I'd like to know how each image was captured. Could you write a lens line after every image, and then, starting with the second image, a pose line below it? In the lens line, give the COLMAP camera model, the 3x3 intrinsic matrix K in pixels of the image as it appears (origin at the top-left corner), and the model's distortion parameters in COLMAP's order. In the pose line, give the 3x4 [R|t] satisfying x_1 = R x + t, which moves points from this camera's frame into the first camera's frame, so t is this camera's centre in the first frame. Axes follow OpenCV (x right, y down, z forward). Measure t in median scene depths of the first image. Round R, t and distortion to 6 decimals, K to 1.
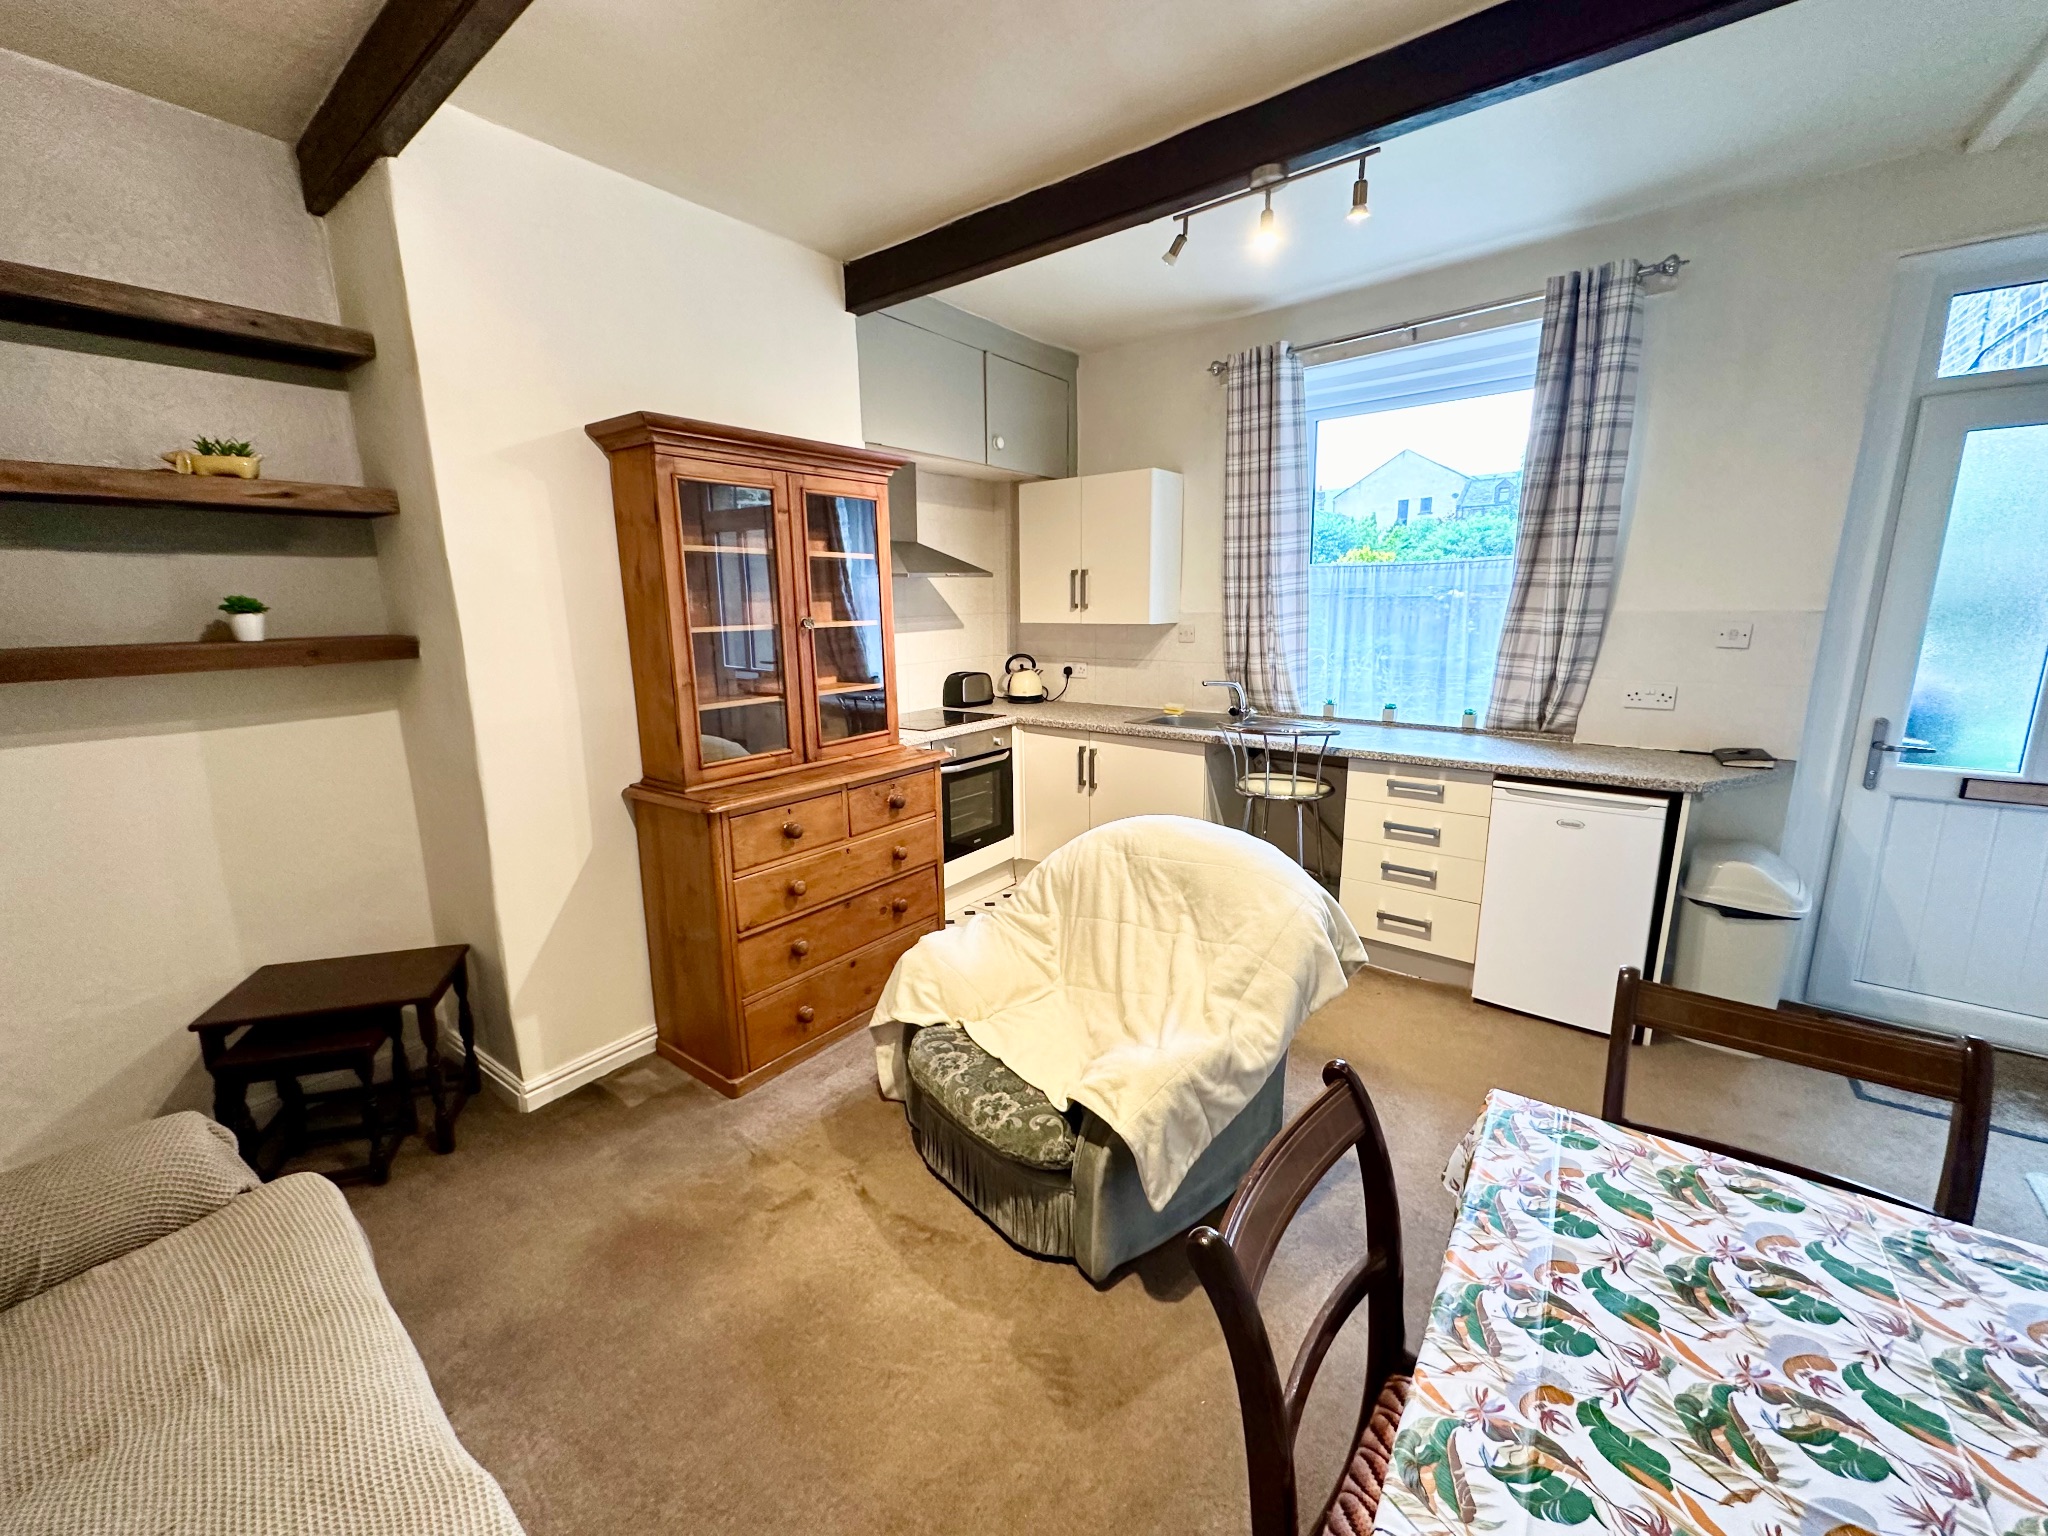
lens RADIAL K [[809.4, 0, 1030.7], [0, 809.4, 761.2], [0, 0, 1]] dist [-0.003629, 0.000307]
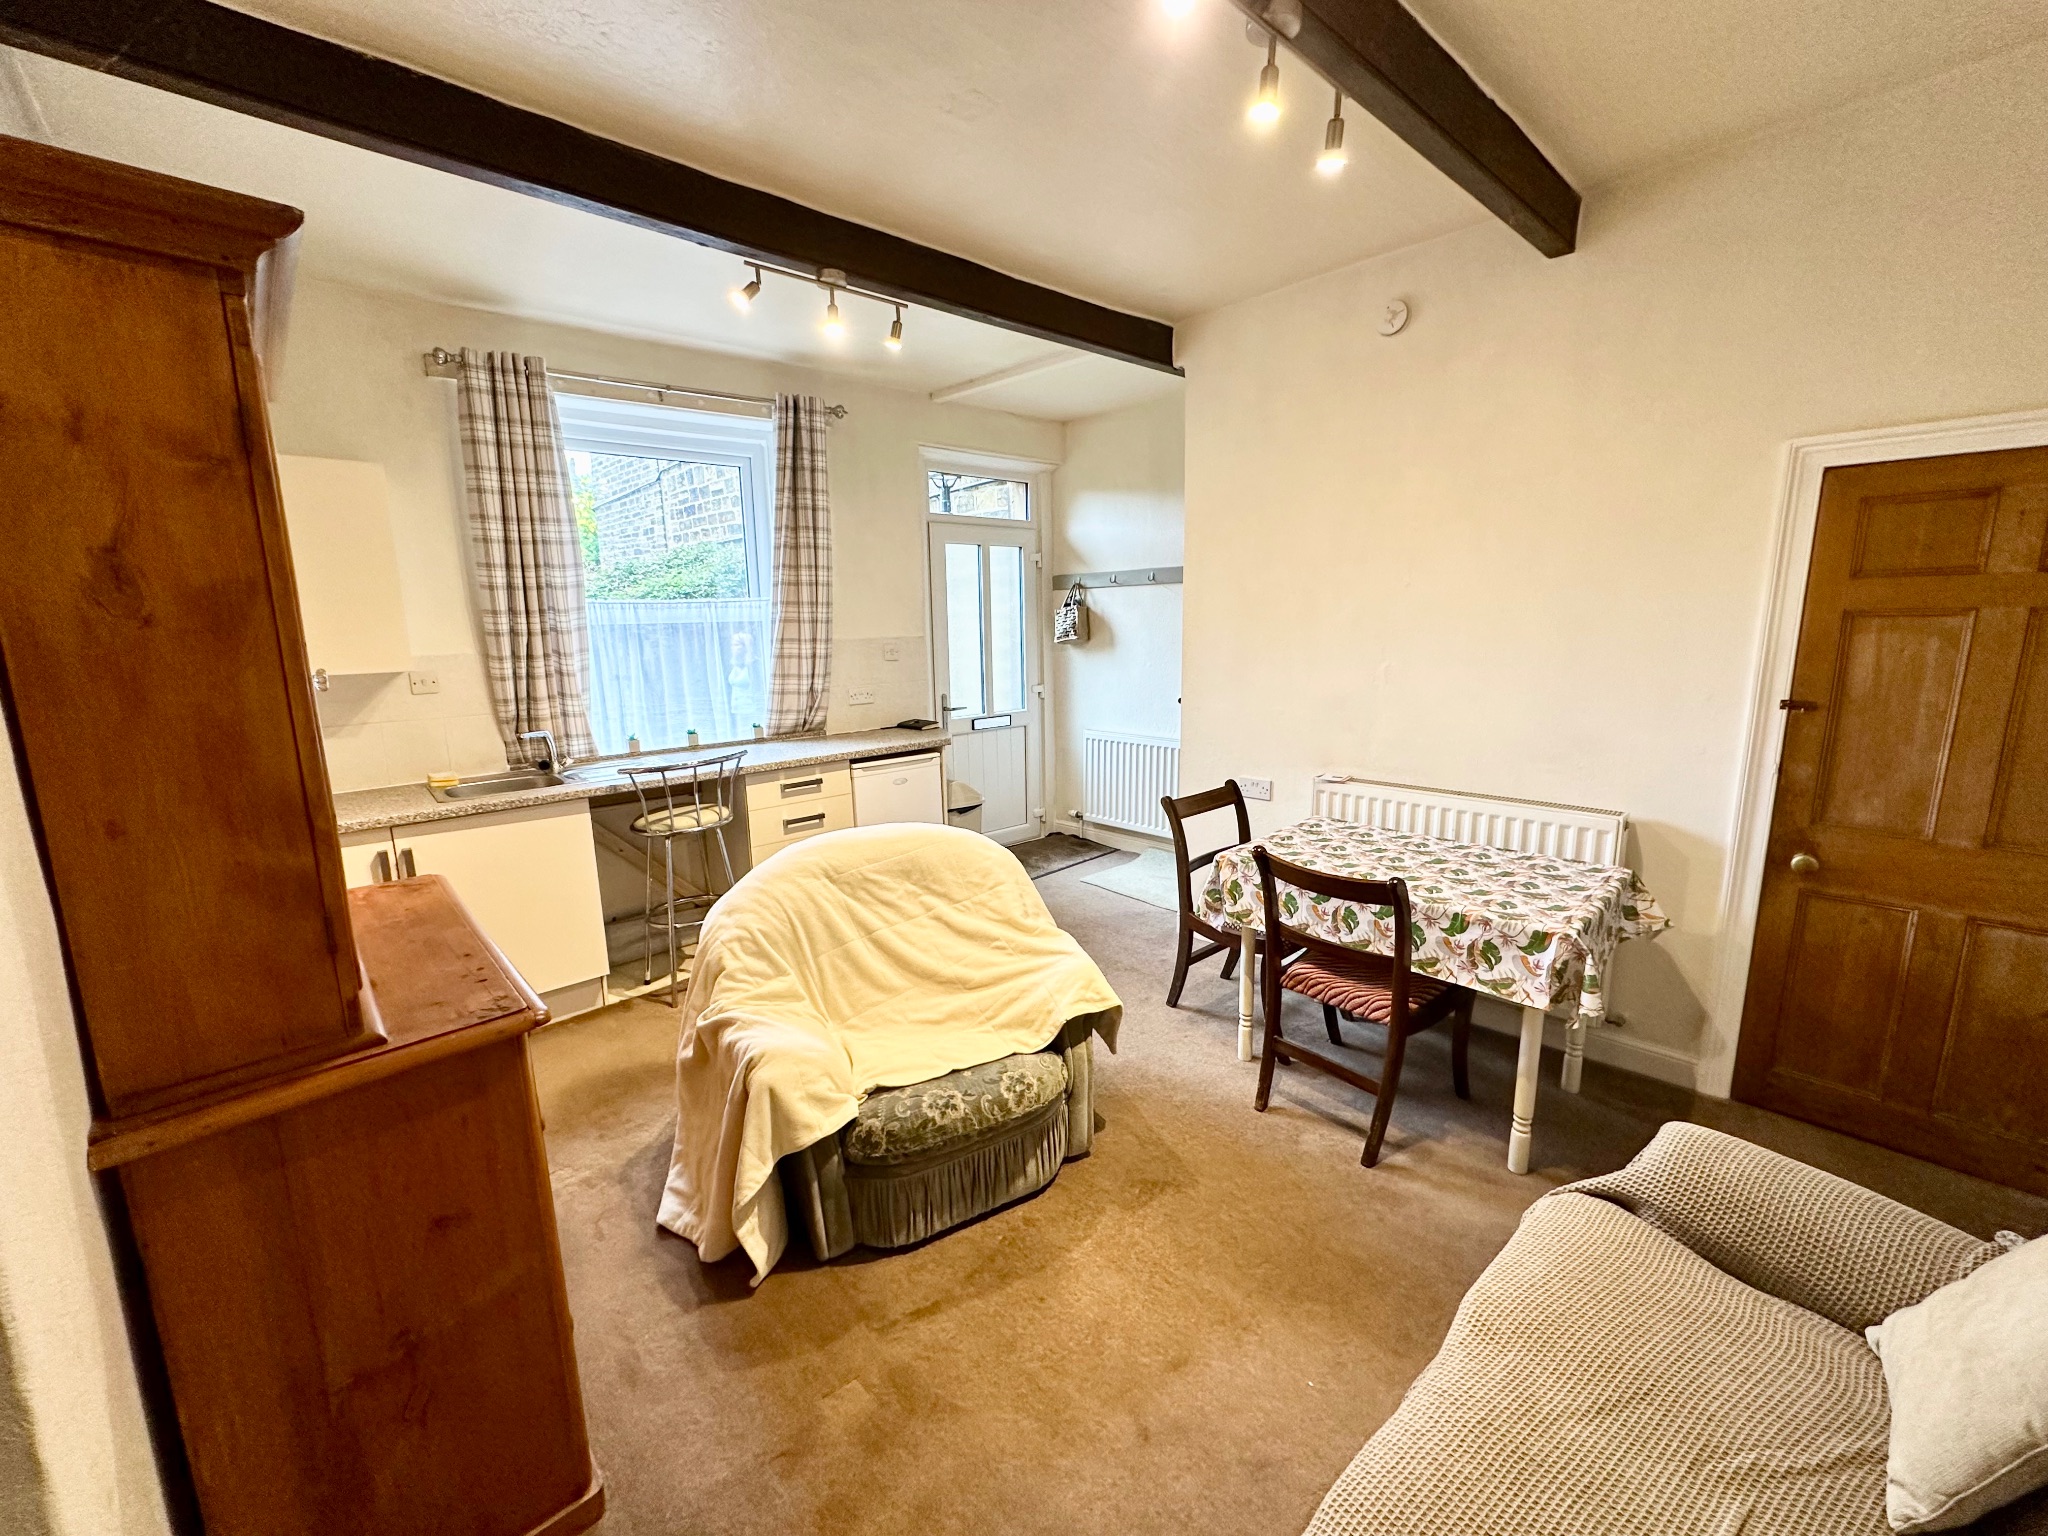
lens RADIAL K [[809.4, 0, 1020.9], [0, 809.4, 762.3], [0, 0, 1]] dist [-0.003629, 0.000307]
pose [[0.185648, -0.161528, 0.969249, -0.559134], [0.211302, 0.969882, 0.121161, -0.069223], [-0.959628, 0.182310, 0.214188, 0.366371]]
